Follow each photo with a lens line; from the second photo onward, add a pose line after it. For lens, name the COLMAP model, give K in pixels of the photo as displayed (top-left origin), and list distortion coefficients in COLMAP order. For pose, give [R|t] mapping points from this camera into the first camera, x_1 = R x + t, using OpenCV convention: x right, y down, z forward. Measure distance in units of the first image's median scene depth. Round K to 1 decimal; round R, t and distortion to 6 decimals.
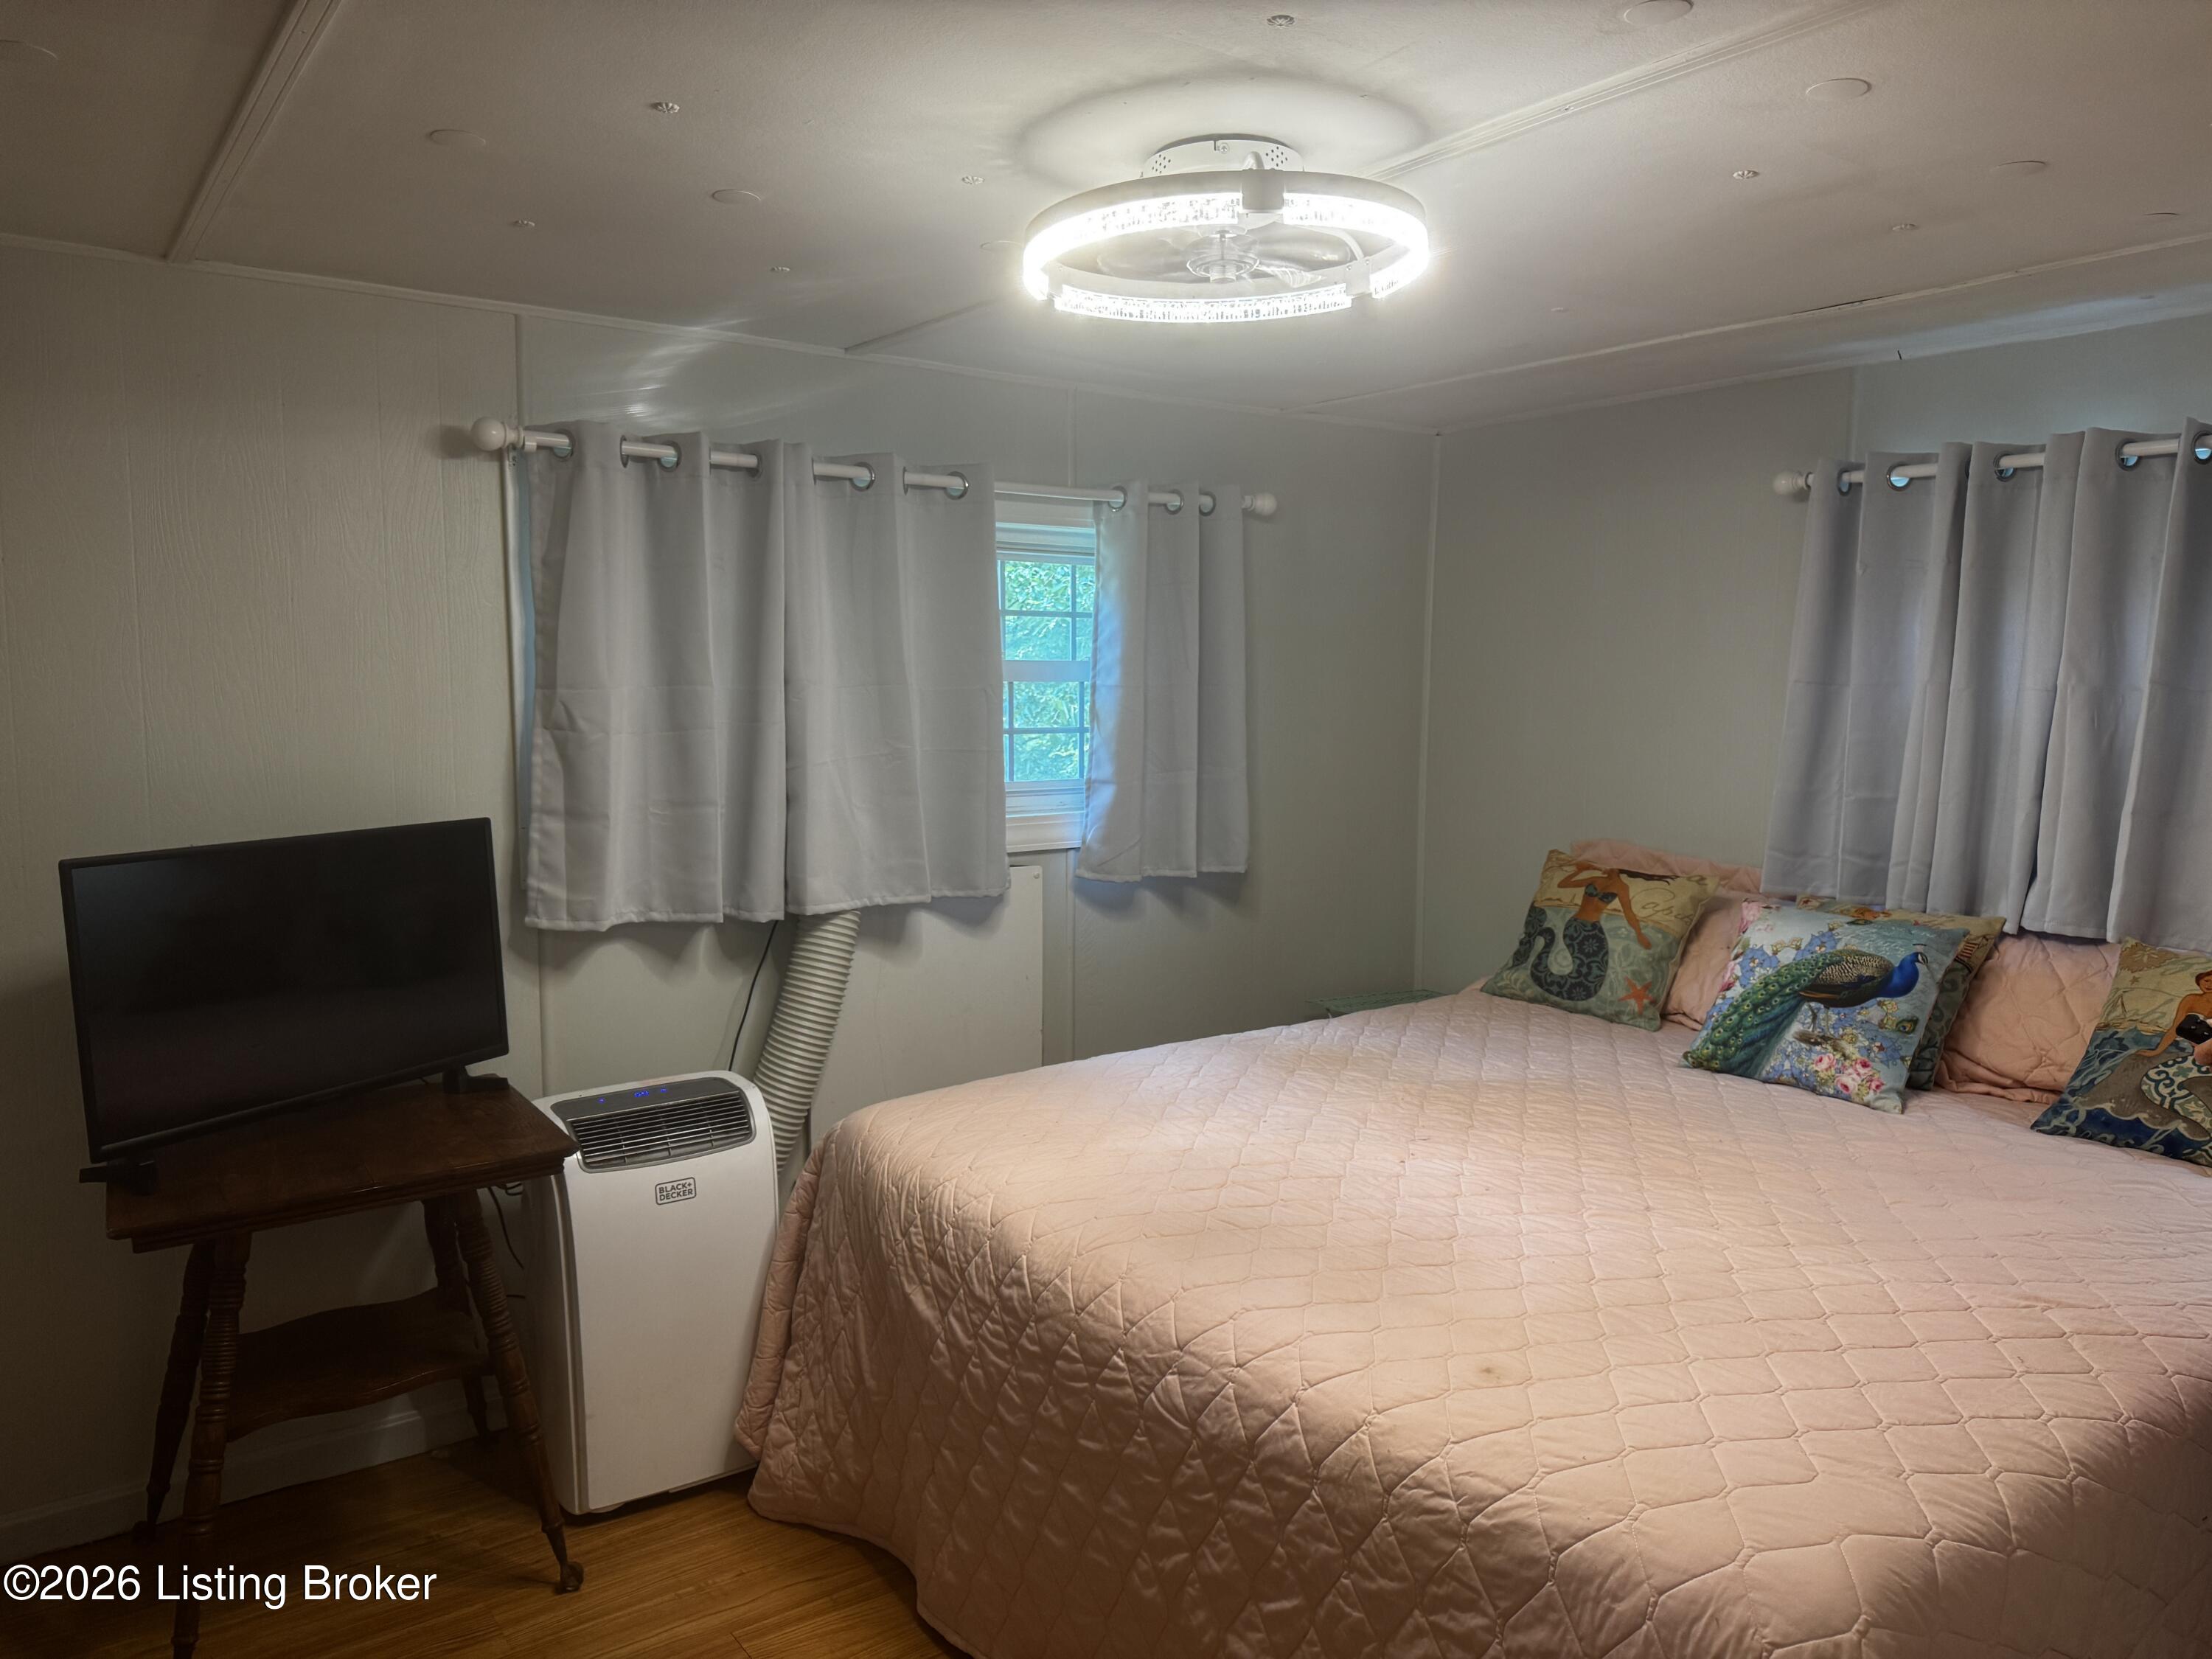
lens RADIAL K [[1551.8, 0, 1098.4], [0, 1551.8, 823.2], [0, 0, 1]] dist [0.031953, -0.044777]
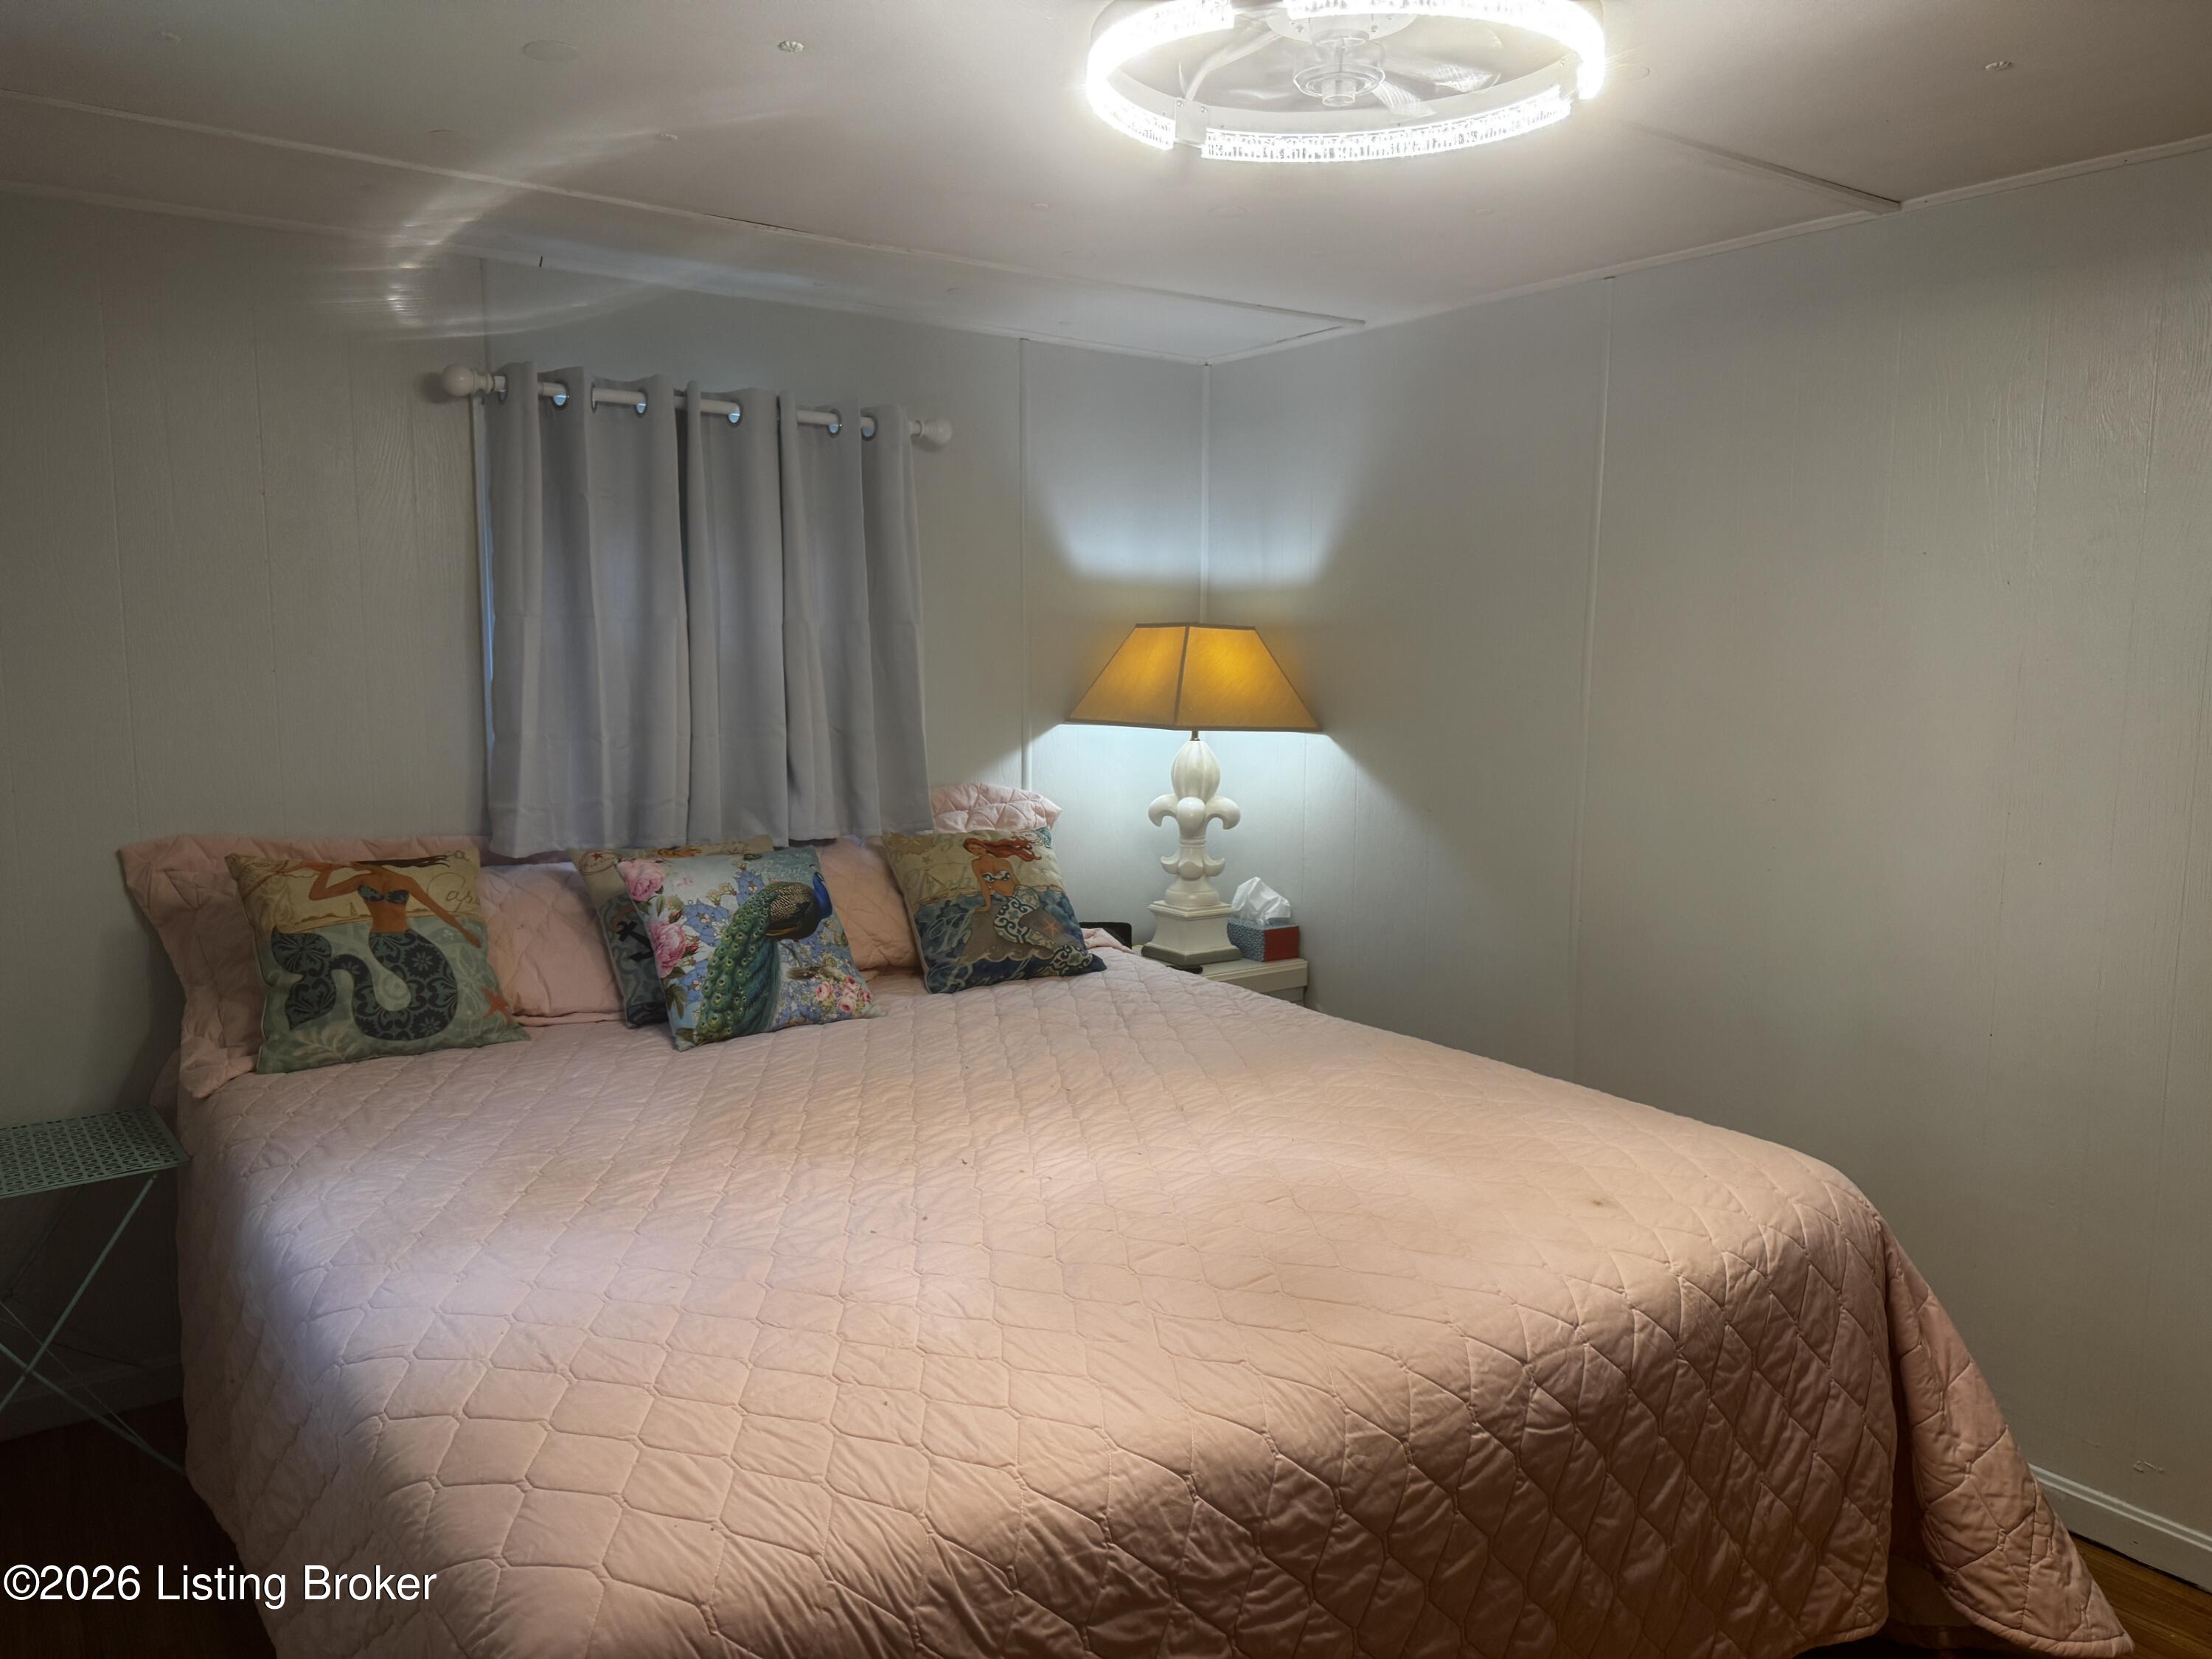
lens RADIAL K [[1551.8, 0, 1099.4], [0, 1551.8, 832.0], [0, 0, 1]] dist [0.031953, -0.044777]
pose [[0.008609, -0.134821, 0.990833, -0.518256], [0.089043, 0.987036, 0.133531, -0.068129], [-0.995991, 0.087077, 0.020503, 0.780998]]
